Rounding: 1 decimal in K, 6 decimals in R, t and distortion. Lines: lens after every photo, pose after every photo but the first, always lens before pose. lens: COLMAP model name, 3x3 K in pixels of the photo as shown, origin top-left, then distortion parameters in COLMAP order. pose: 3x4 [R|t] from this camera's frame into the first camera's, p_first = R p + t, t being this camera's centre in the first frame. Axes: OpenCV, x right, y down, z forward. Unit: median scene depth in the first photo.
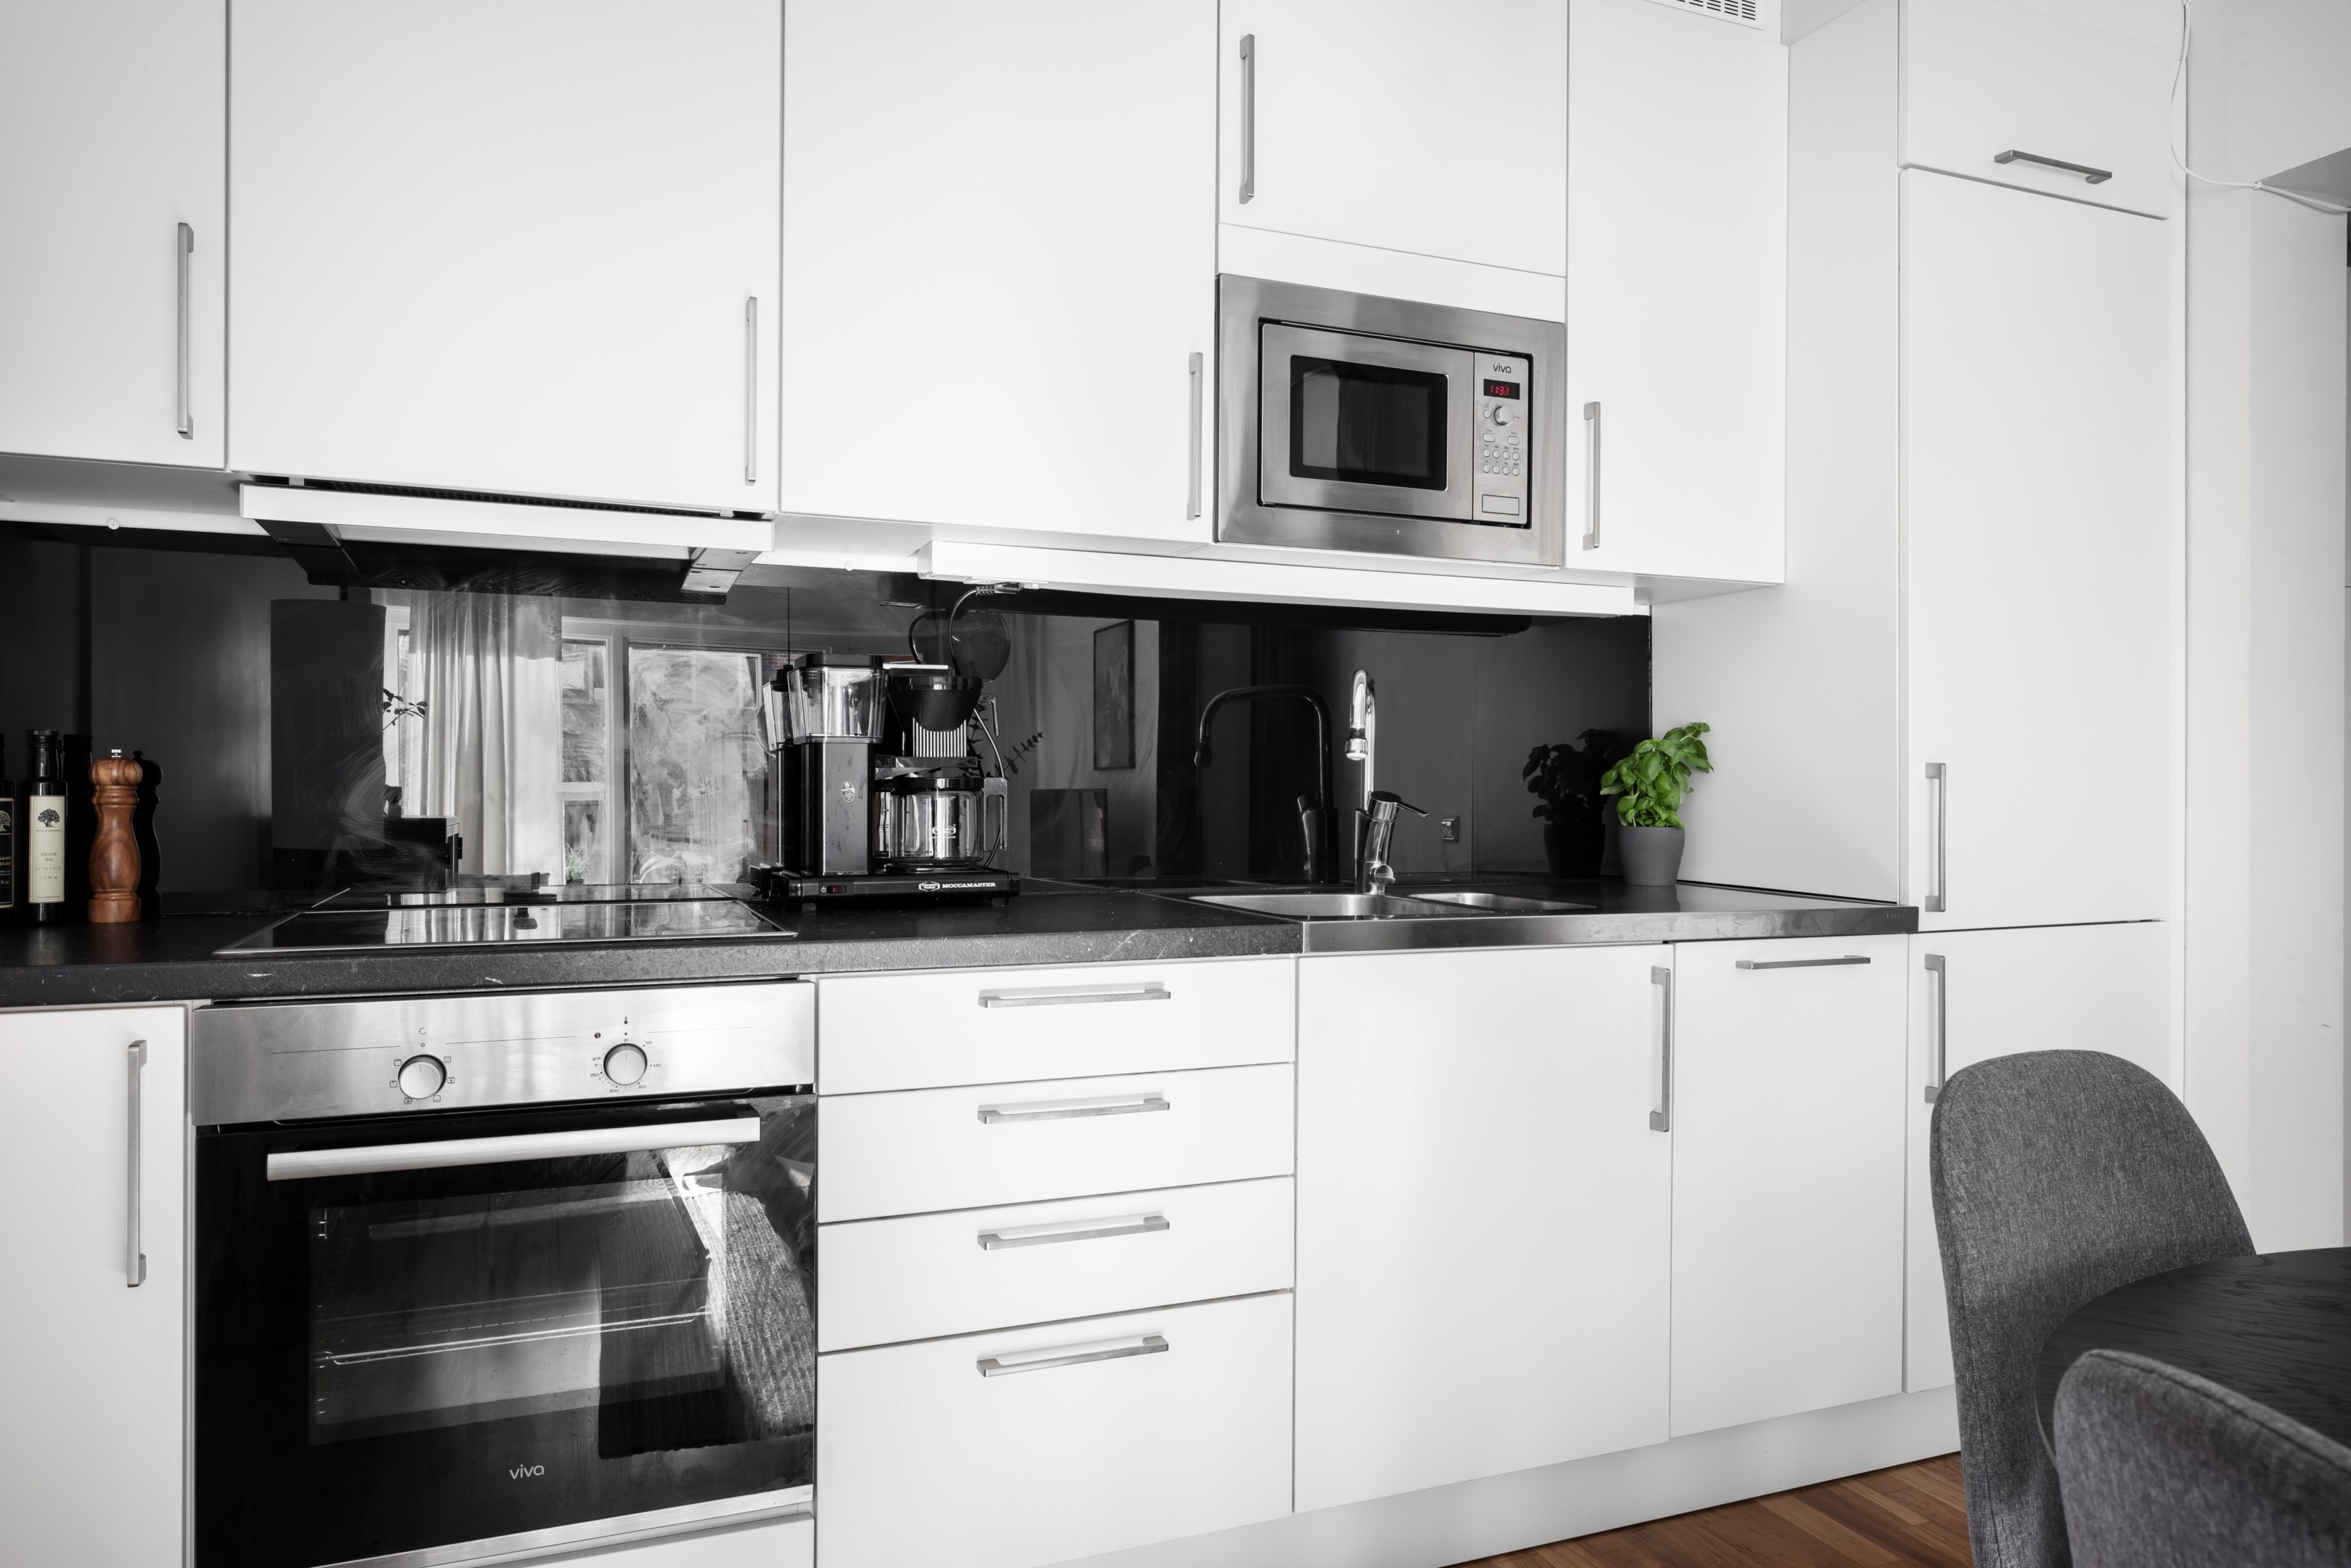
lens RADIAL K [[1553.6, 0, 1226.0], [0, 1553.6, 796.5], [0, 0, 1]] dist [0.004492, 0.002552]
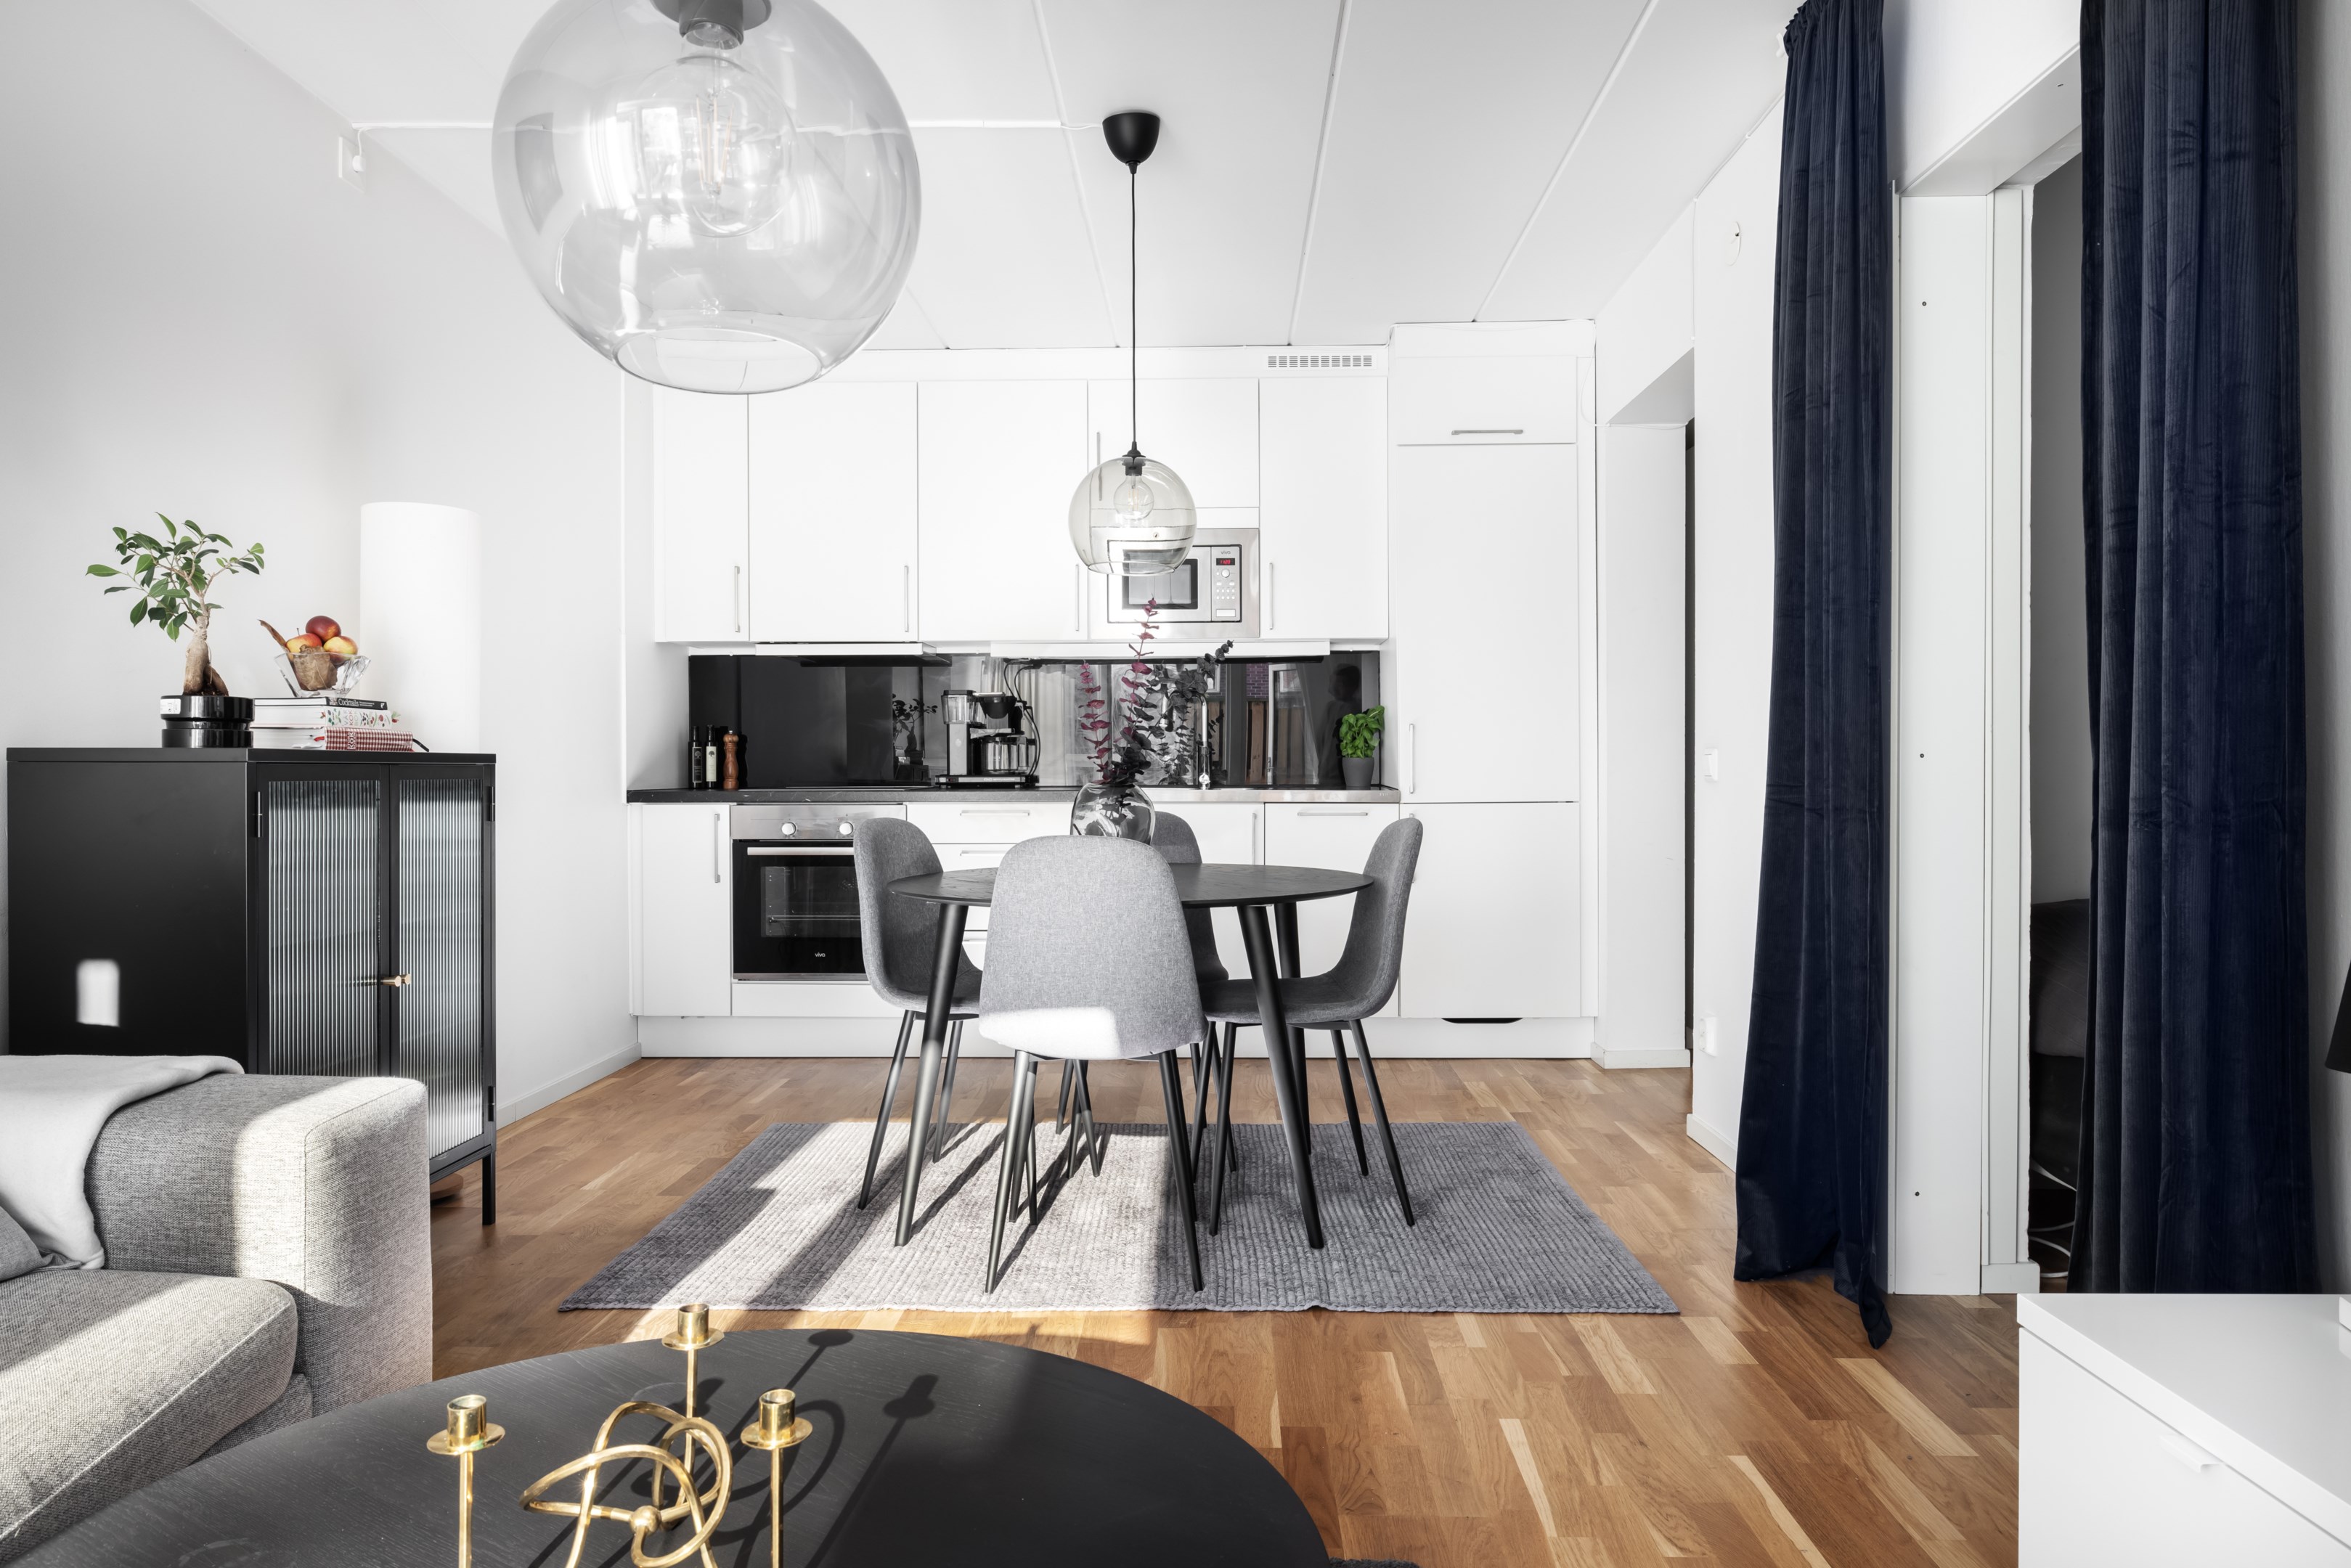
lens RADIAL K [[1450.3, 0, 1175.5], [0, 1450.3, 784.0], [0, 0, 1]] dist [-0.000382, 0.000421]
pose [[0.908234, -0.000901, -0.418461, 1.072904], [0.005723, 0.999931, 0.010268, 0.042122], [0.418423, -0.011720, 0.908177, -1.024275]]
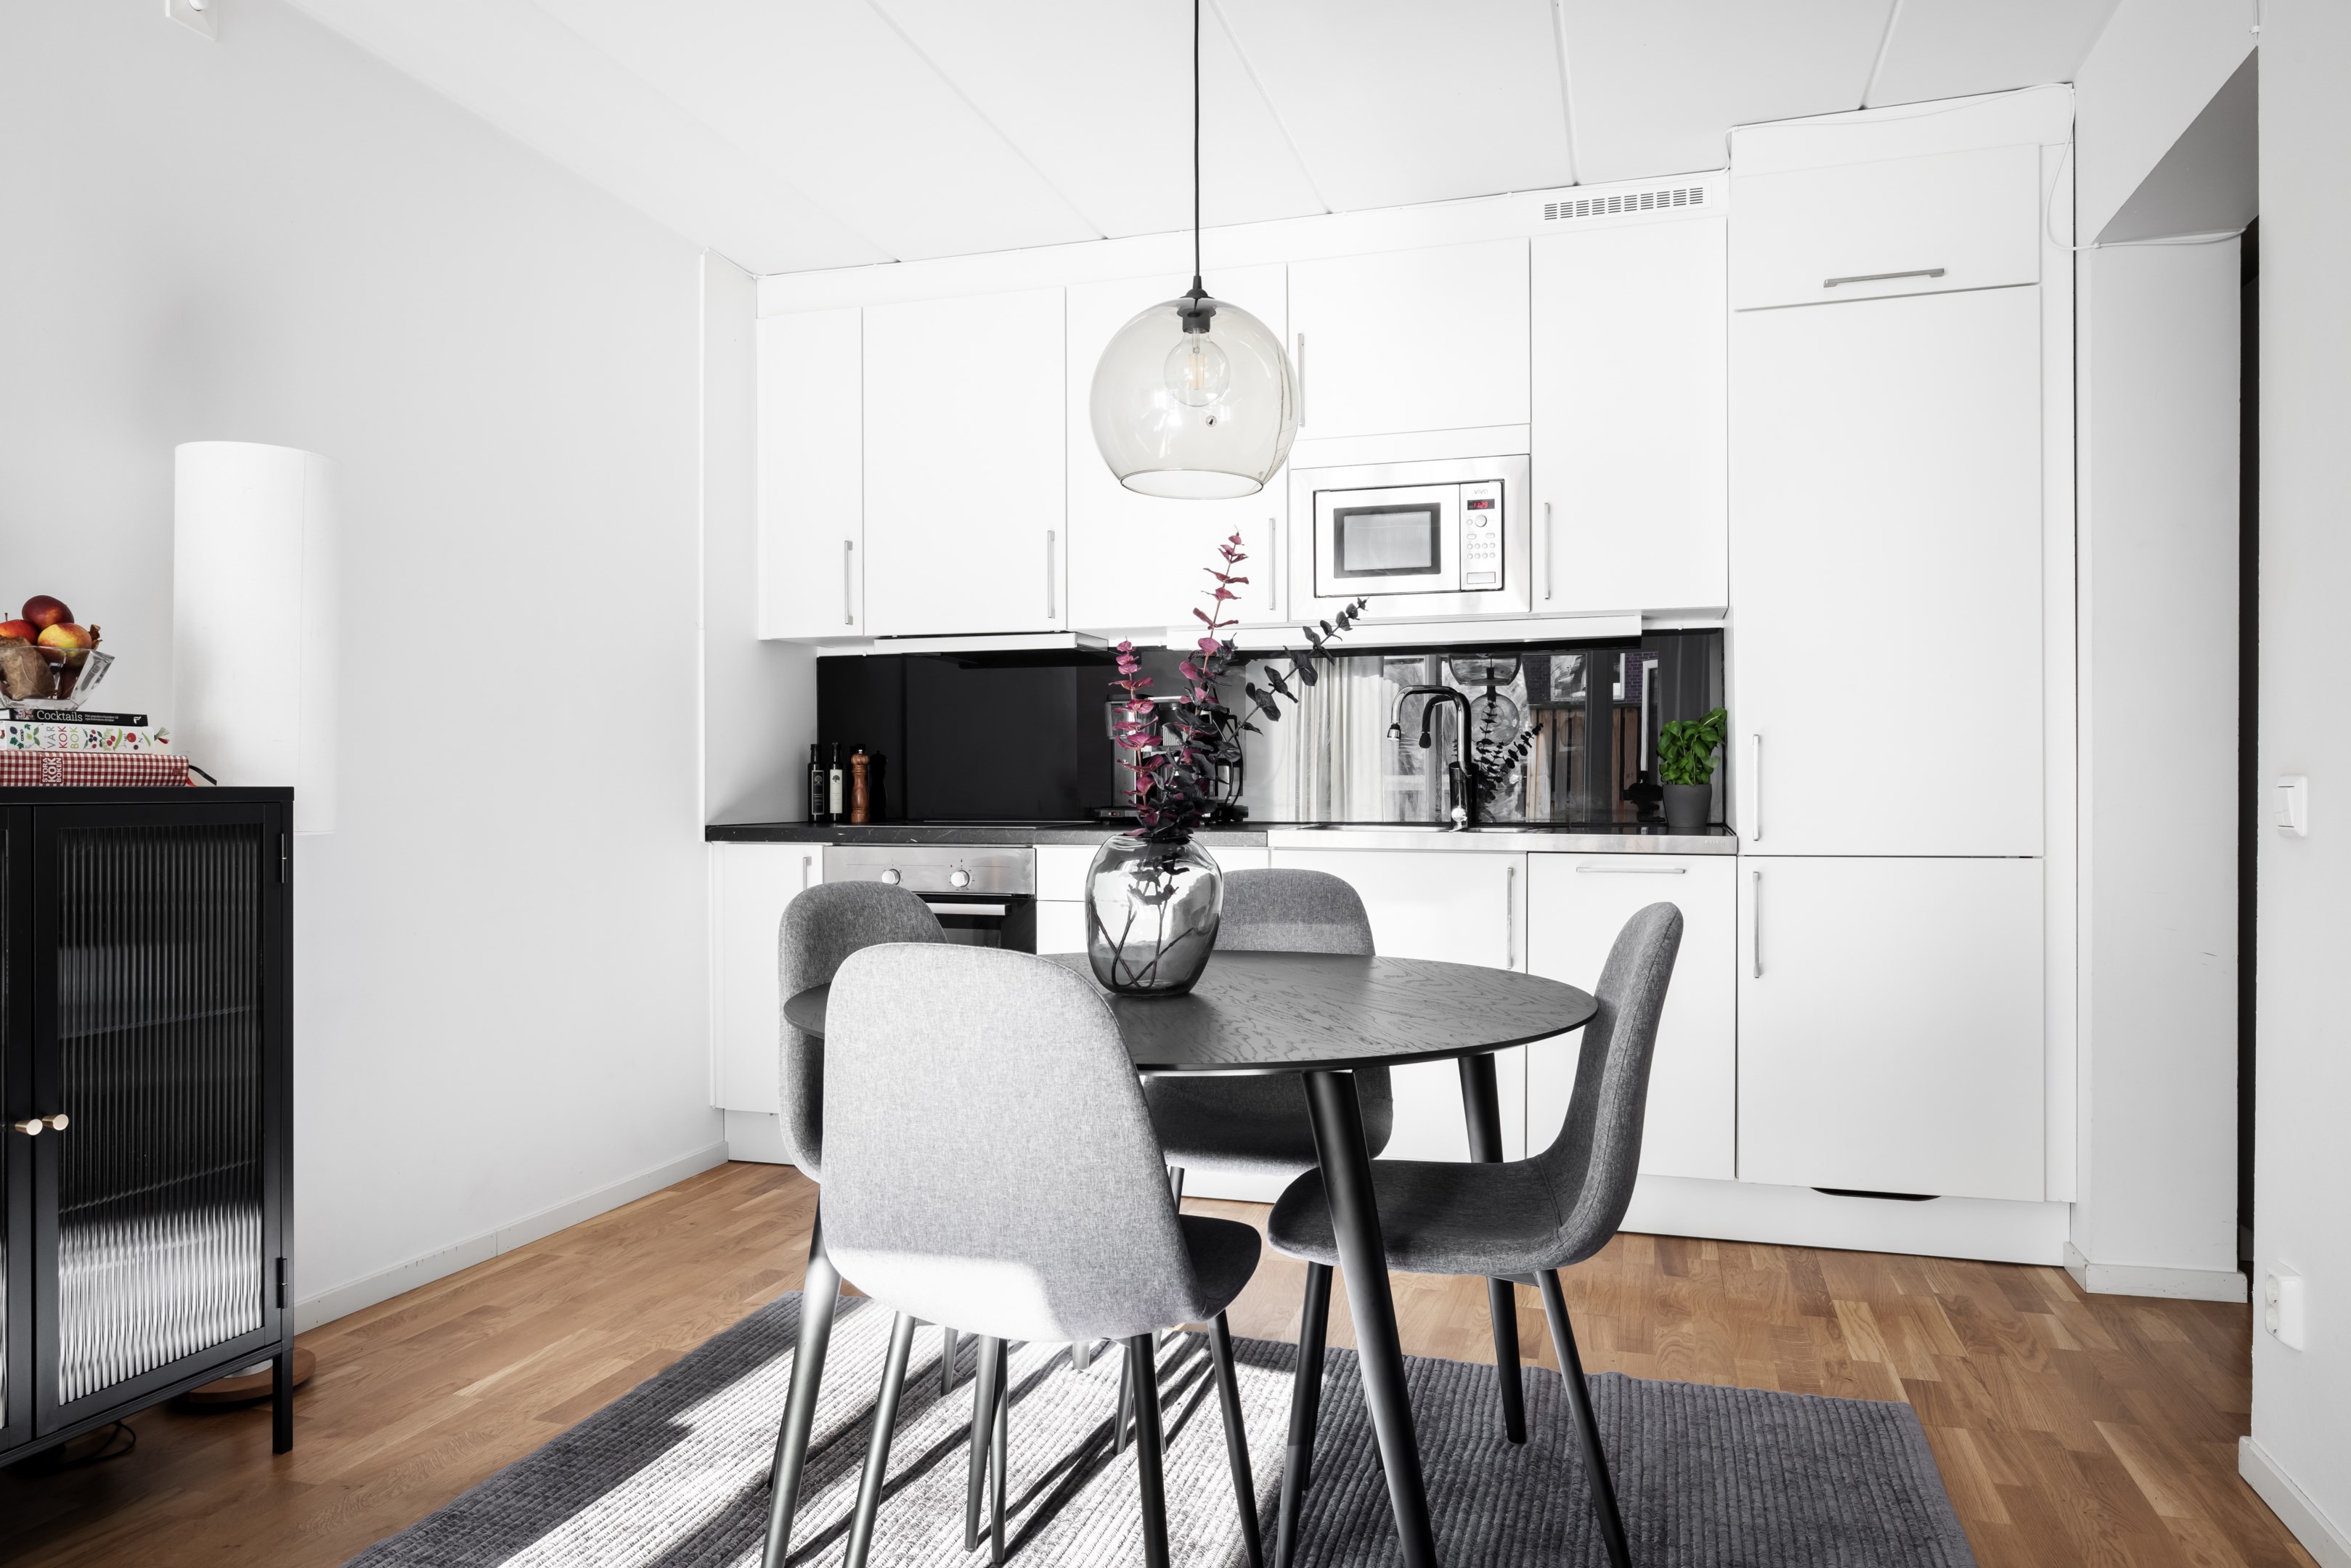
lens RADIAL K [[1541.5, 0, 1156.0], [0, 1541.5, 797.5], [0, 0, 1]] dist [-0.001576, -0.000936]
pose [[0.759149, 0.000504, -0.650917, 1.021184], [0.004040, 0.999977, 0.005486, 0.027313], [0.650905, -0.006795, 0.759129, -0.436036]]
